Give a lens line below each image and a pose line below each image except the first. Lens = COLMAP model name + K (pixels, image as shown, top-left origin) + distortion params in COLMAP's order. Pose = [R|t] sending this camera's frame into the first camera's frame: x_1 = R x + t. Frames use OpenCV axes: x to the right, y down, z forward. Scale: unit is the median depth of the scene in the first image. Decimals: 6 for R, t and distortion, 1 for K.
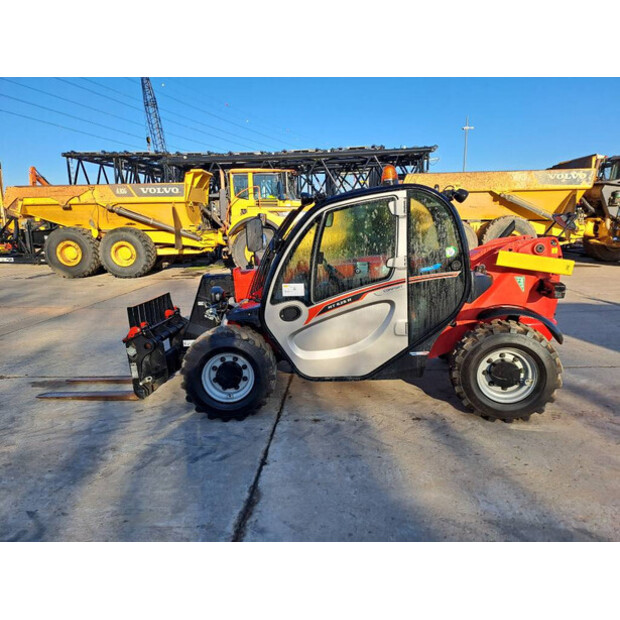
lens RADIAL K [[461.8, 0, 306.2], [0, 461.8, 316.5], [0, 0, 1]] dist [0.063183, -0.047729]
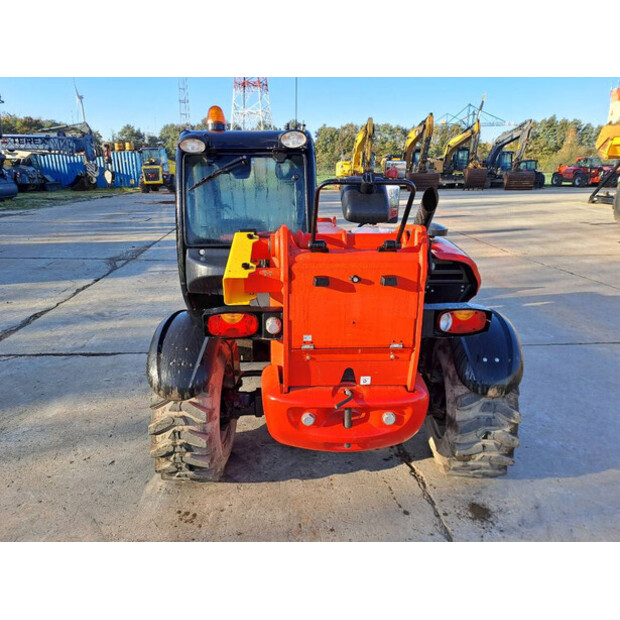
lens RADIAL K [[461.8, 0, 308.1], [0, 461.8, 311.6], [0, 0, 1]] dist [0.063183, -0.047729]
pose [[0.119836, 0.310725, -0.942915, 0.297718], [-0.200984, 0.937687, 0.283459, -0.068584], [0.972237, 0.155542, 0.174819, 0.293783]]
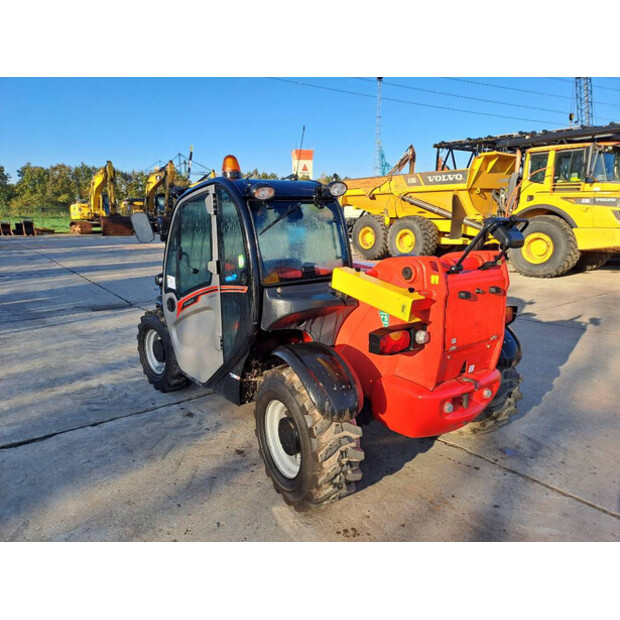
lens RADIAL K [[461.8, 0, 301.1], [0, 461.8, 313.3], [0, 0, 1]] dist [0.063183, -0.047729]
pose [[0.647698, 0.180443, -0.740221, 0.260057], [-0.163066, 0.981868, 0.096665, -0.037980], [0.744242, 0.058095, 0.665379, 0.144904]]
